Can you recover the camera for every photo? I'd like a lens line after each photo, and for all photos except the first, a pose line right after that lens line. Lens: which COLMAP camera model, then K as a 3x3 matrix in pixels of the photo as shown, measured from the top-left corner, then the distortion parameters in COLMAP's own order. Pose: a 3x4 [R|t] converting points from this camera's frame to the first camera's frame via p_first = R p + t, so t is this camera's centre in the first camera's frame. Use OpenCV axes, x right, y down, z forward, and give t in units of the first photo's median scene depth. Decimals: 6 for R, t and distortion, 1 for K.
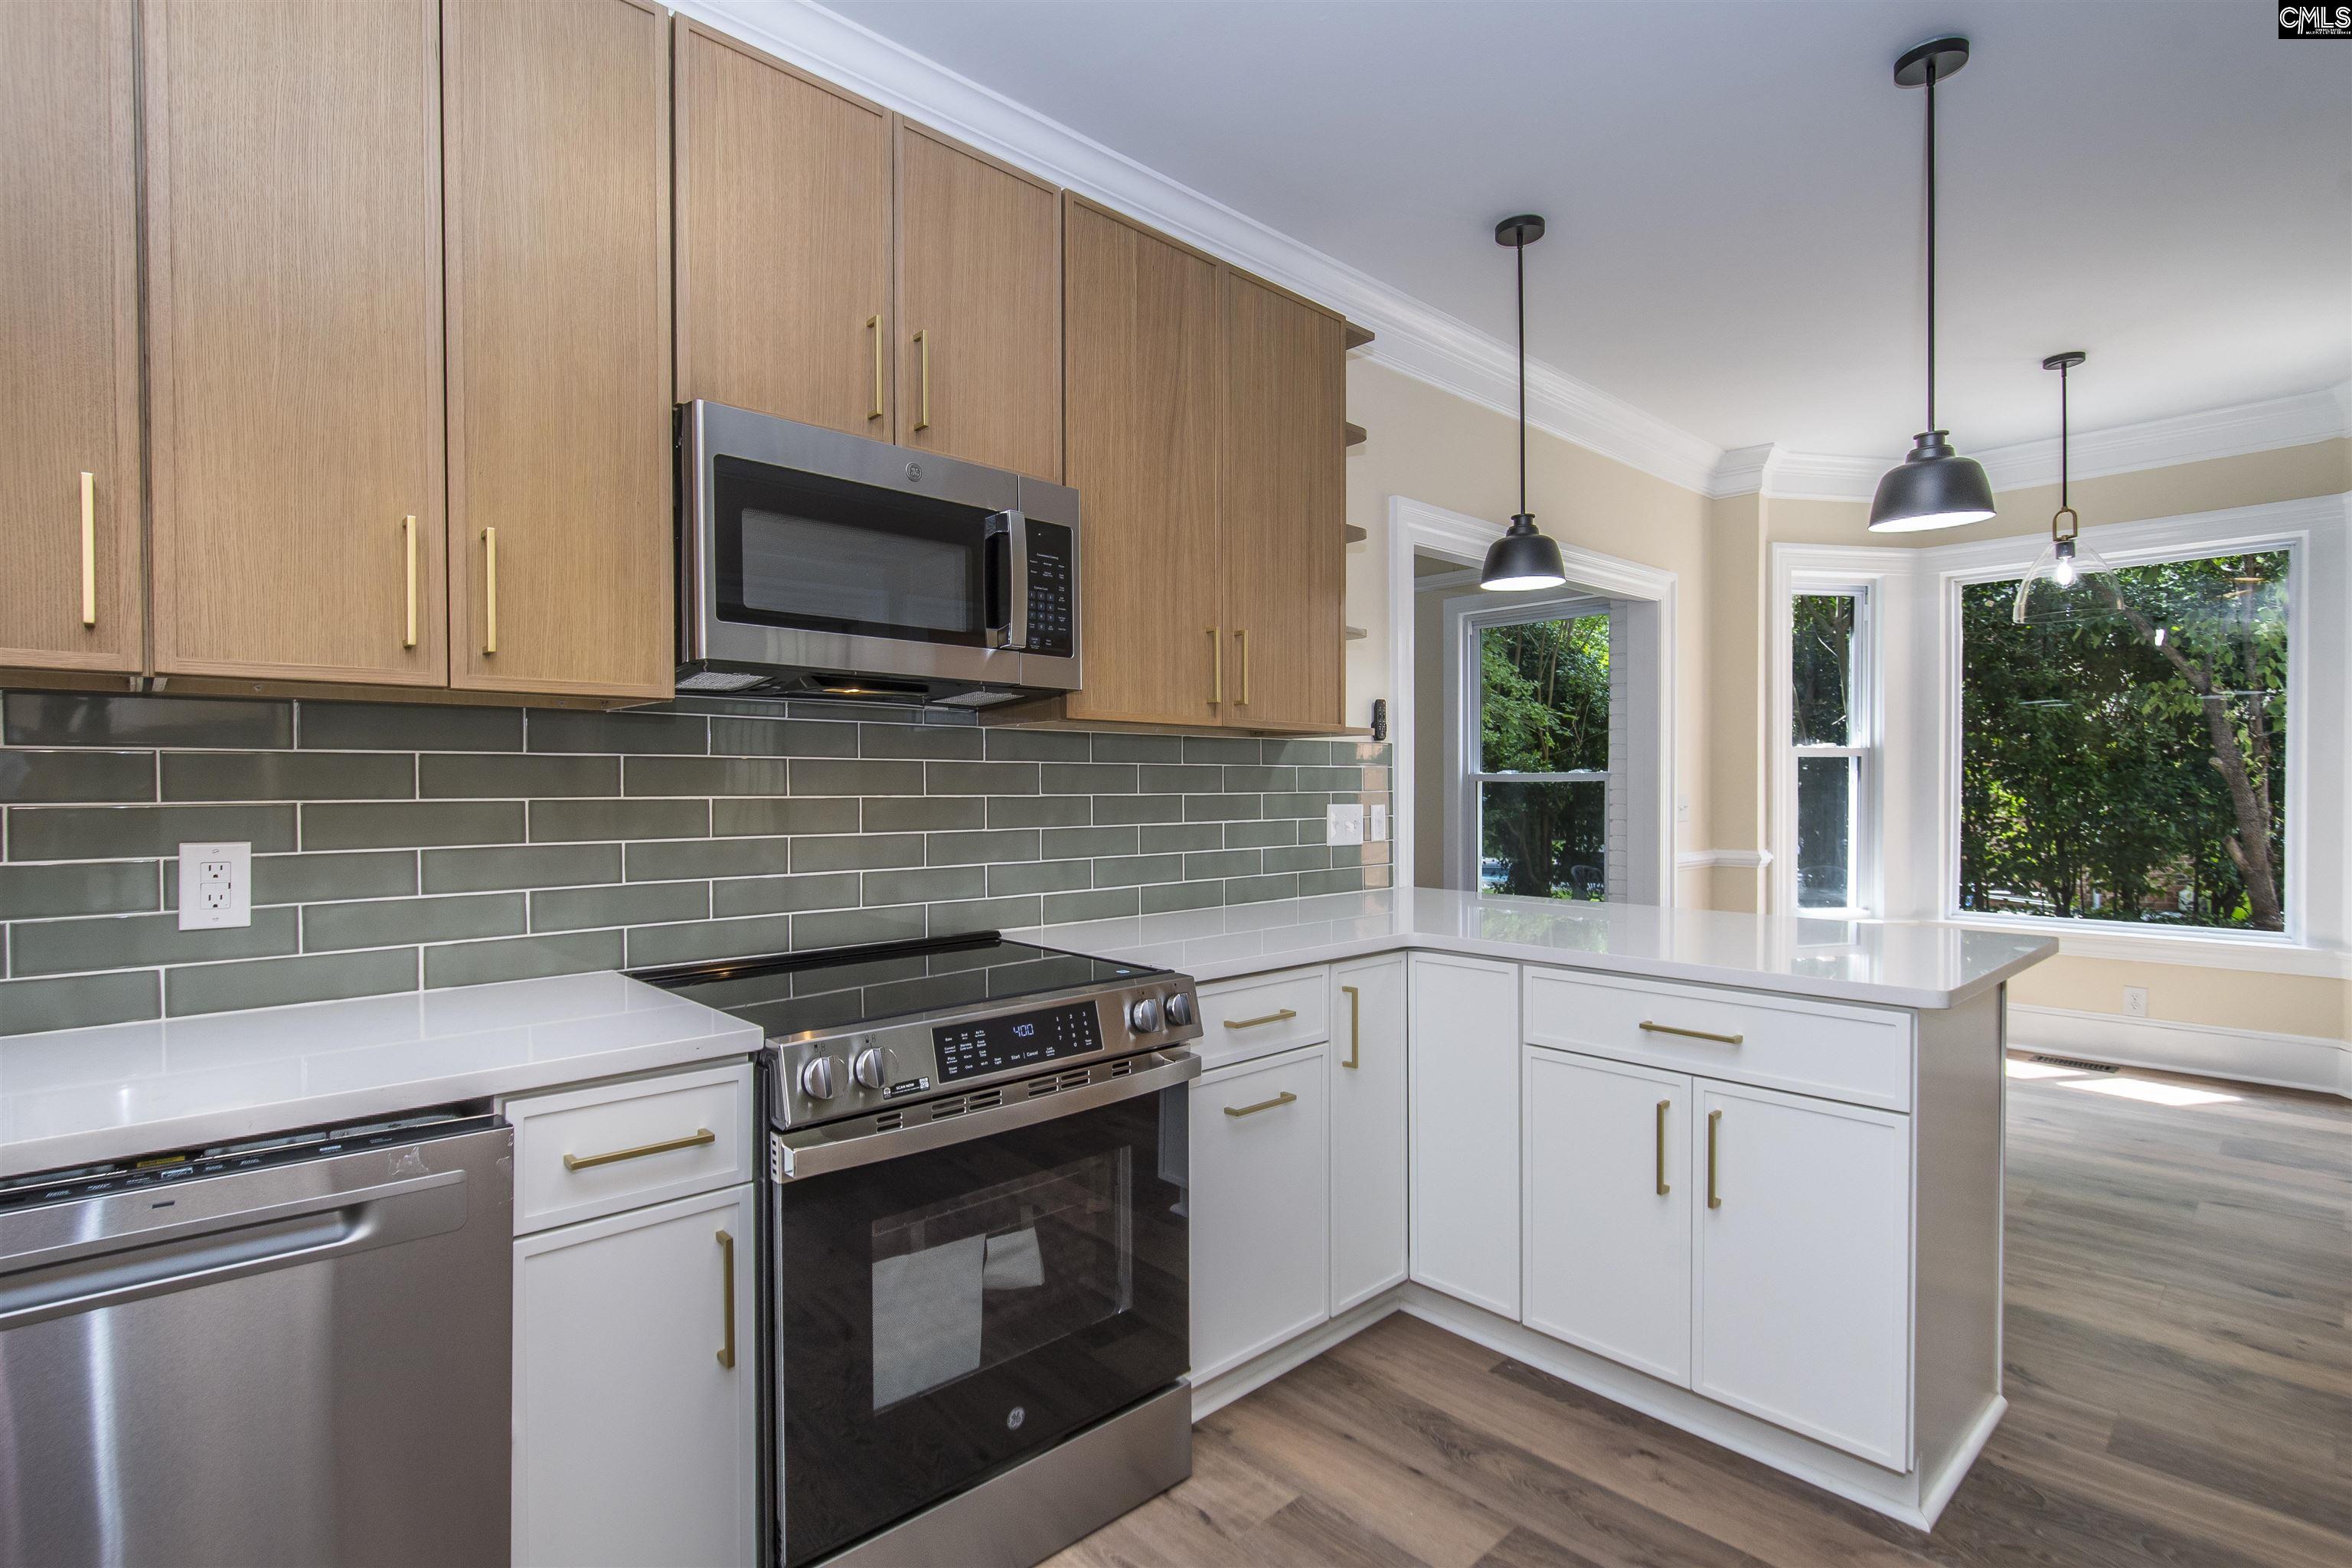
lens RADIAL K [[1112.3, 0, 1170.7], [0, 1112.3, 792.4], [0, 0, 1]] dist [-0.002422, -0.001466]
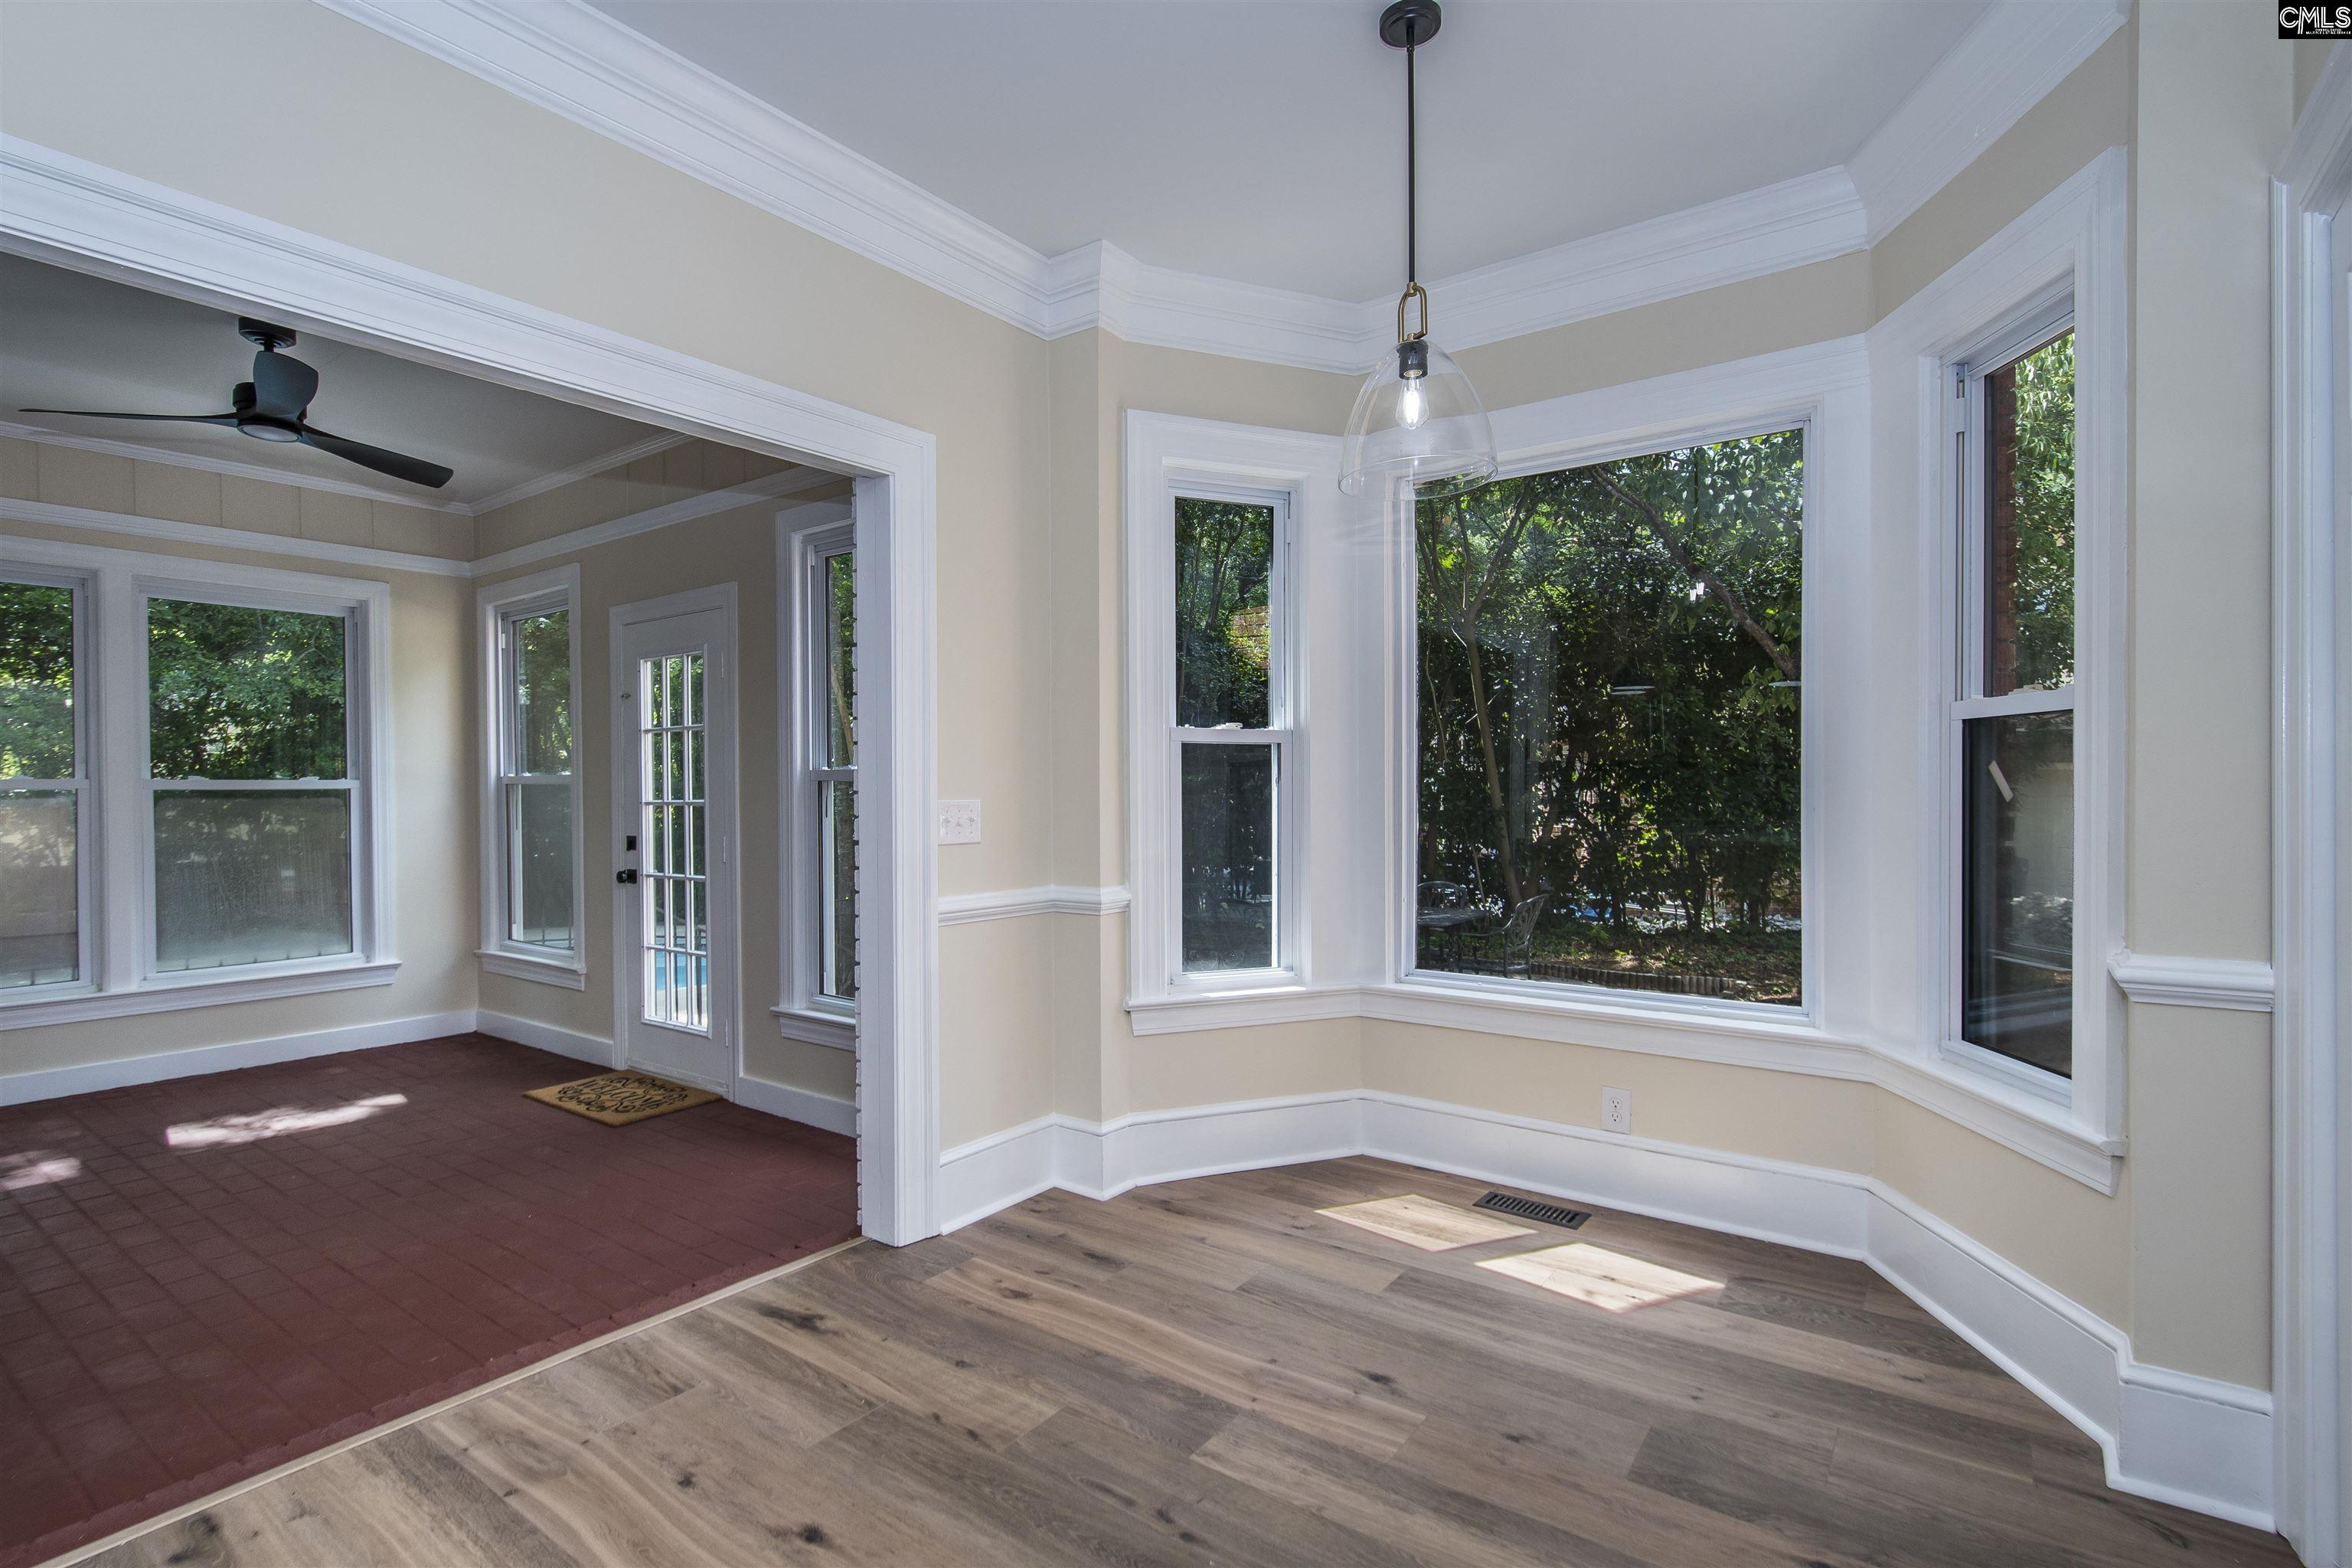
lens RADIAL K [[1112.3, 0, 1162.2], [0, 1112.3, 799.3], [0, 0, 1]] dist [-0.002422, -0.001466]
pose [[0.983115, 0.002264, 0.182973, 0.426246], [-0.003021, 0.999988, 0.003858, -0.001622], [-0.182963, -0.004346, 0.983110, 0.349039]]
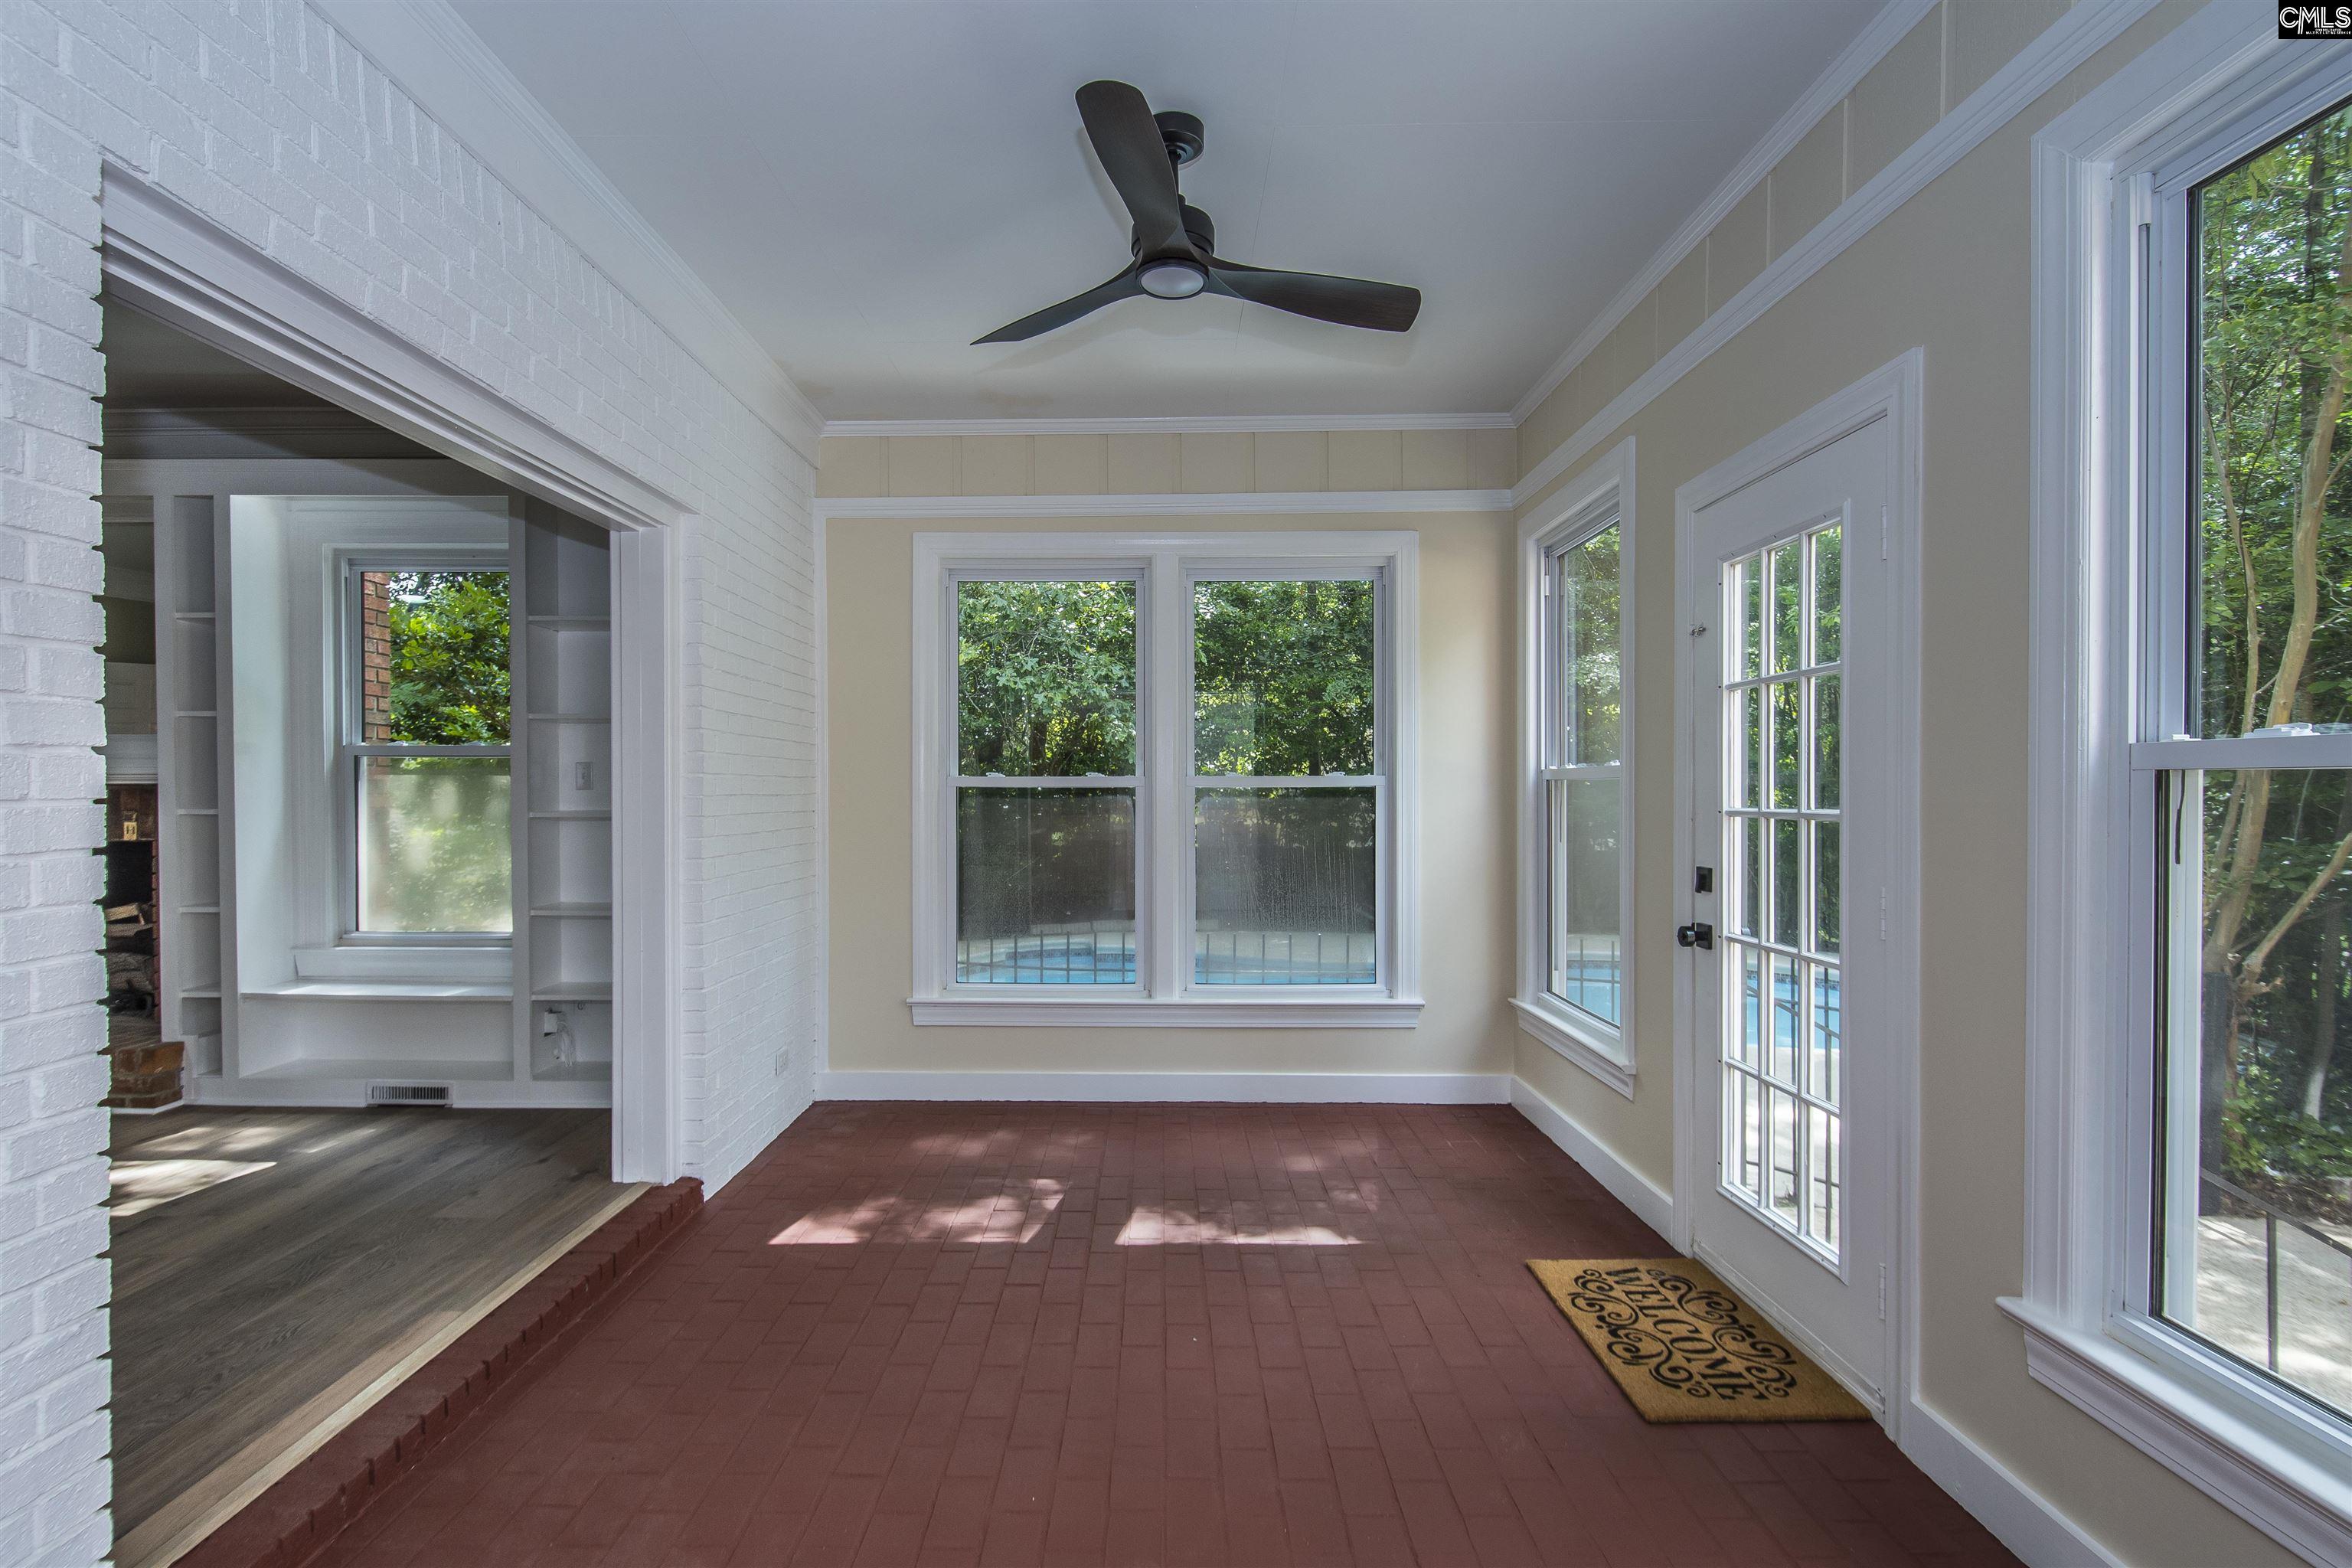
lens RADIAL K [[1112.3, 0, 1156.1], [0, 1112.3, 800.8], [0, 0, 1]] dist [-0.002422, -0.001466]
pose [[0.726941, 0.015040, -0.686535, 0.337678], [-0.008064, 0.999878, 0.013366, -0.004133], [0.686653, -0.004180, 0.726974, 0.767142]]
